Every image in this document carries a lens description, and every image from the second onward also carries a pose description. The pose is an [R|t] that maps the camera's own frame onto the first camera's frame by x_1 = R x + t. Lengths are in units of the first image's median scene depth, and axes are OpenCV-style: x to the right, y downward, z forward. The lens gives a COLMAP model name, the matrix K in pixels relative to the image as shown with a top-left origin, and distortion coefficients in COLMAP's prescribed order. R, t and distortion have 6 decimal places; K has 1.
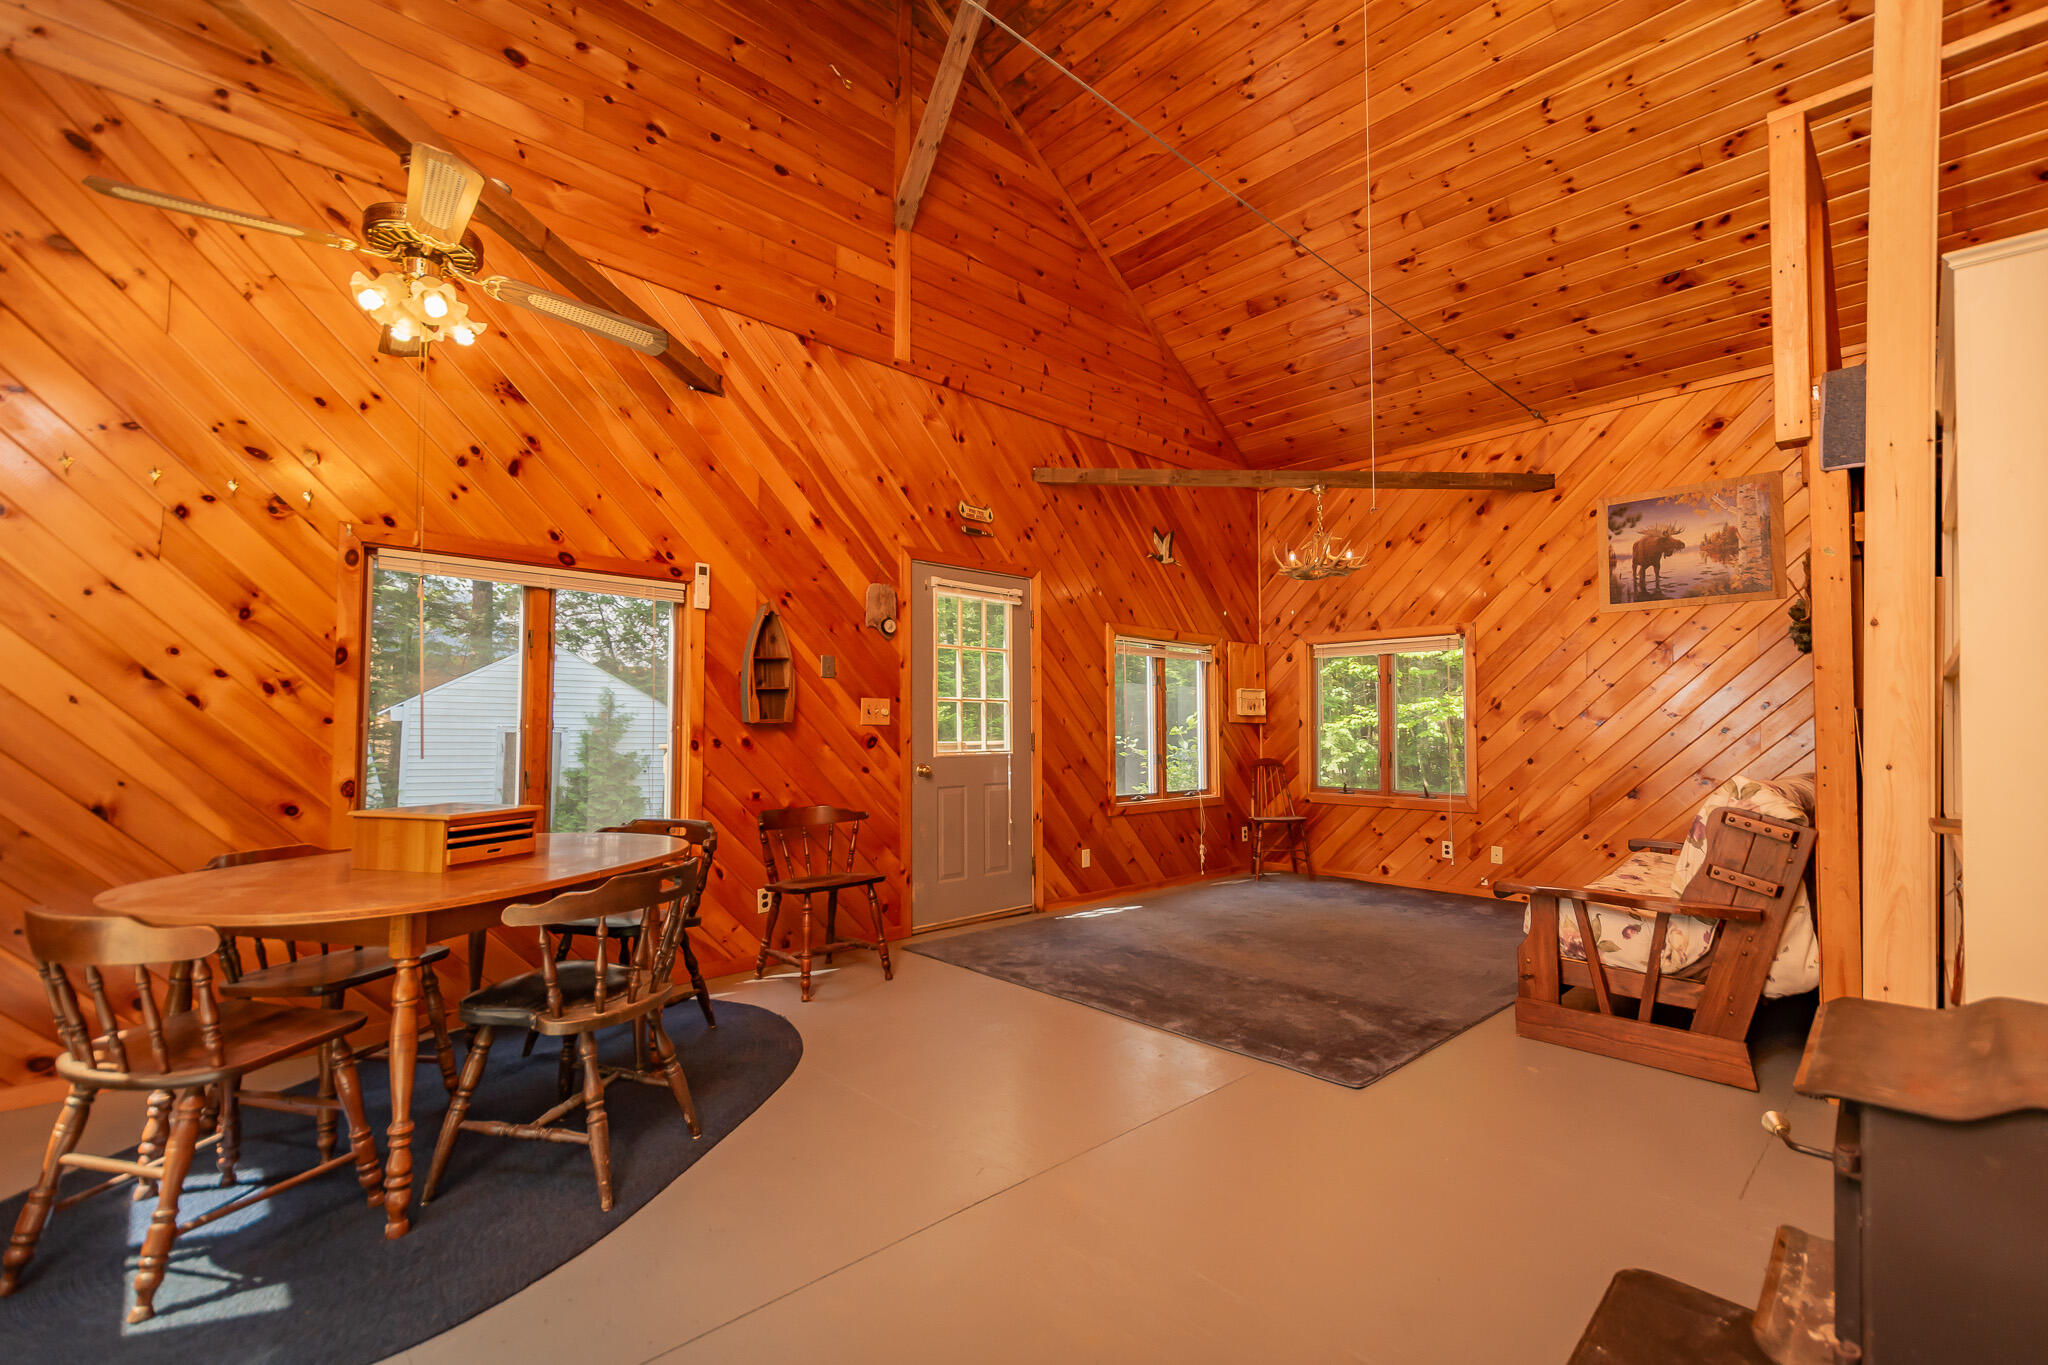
lens RADIAL K [[888.2, 0, 1042.8], [0, 888.2, 698.7], [0, 0, 1]] dist [0.012989, -0.006744]
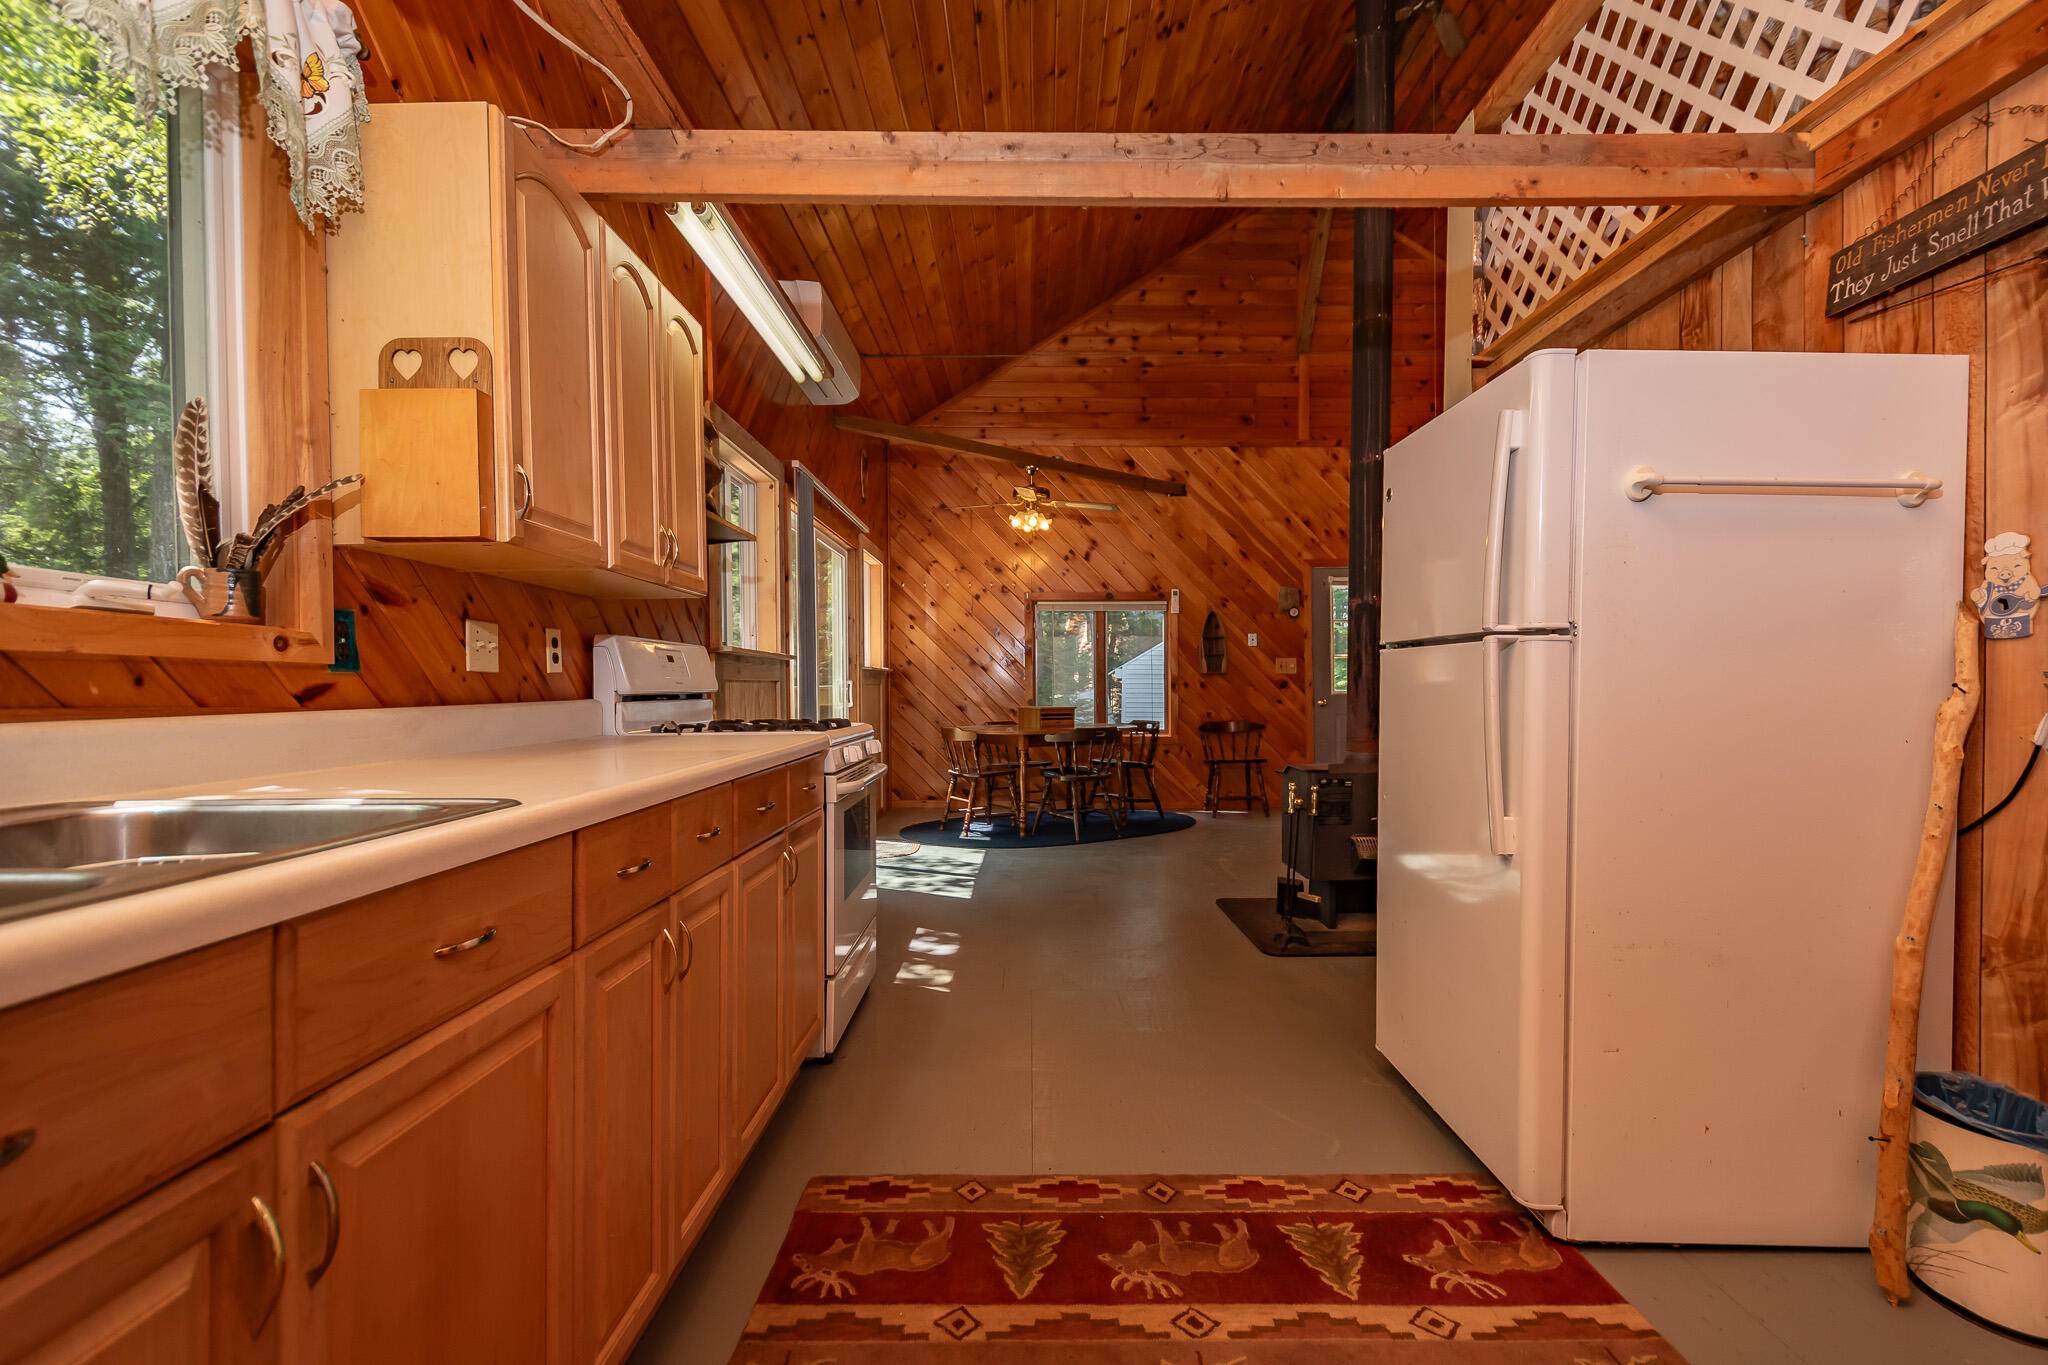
lens RADIAL K [[948.0, 0, 1014.7], [0, 948.0, 697.7], [0, 0, 1]] dist [-0.001487, -0.000288]
pose [[0.705767, 0.001532, -0.708443, 0.682158], [0.030550, 0.999002, 0.032594, 0.001510], [0.707785, -0.044647, 0.705015, -0.565769]]
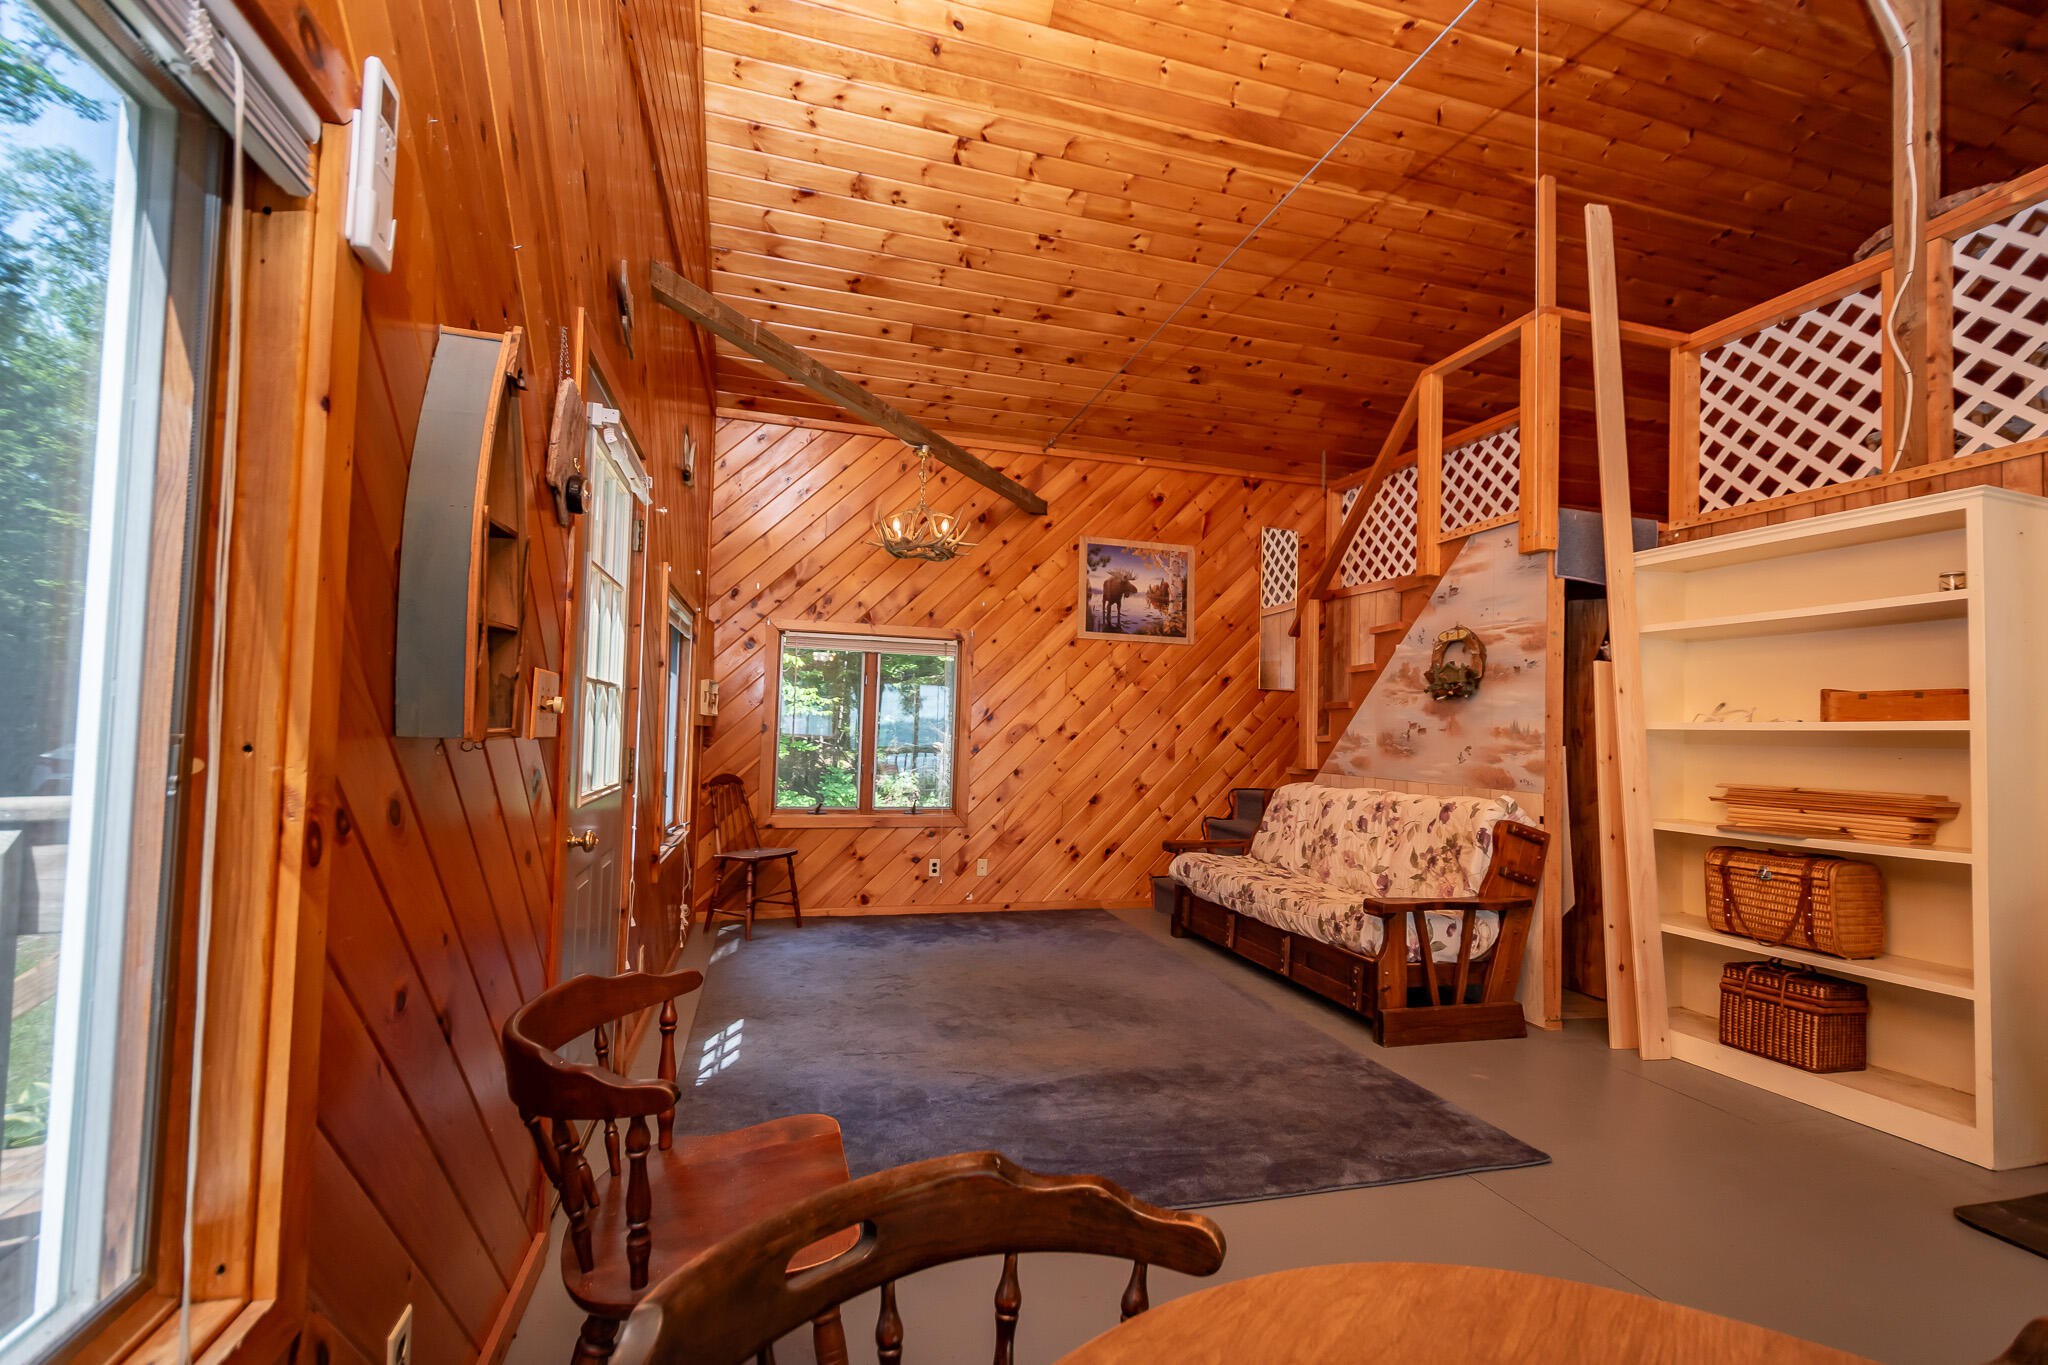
lens RADIAL K [[888.2, 0, 1024.6], [0, 888.2, 700.4], [0, 0, 1]] dist [0.012989, -0.006744]
pose [[0.460562, 0.040425, 0.886707, -0.430433], [-0.056831, 0.998256, -0.015992, 0.003107], [-0.885806, -0.043027, 0.462056, 0.616810]]
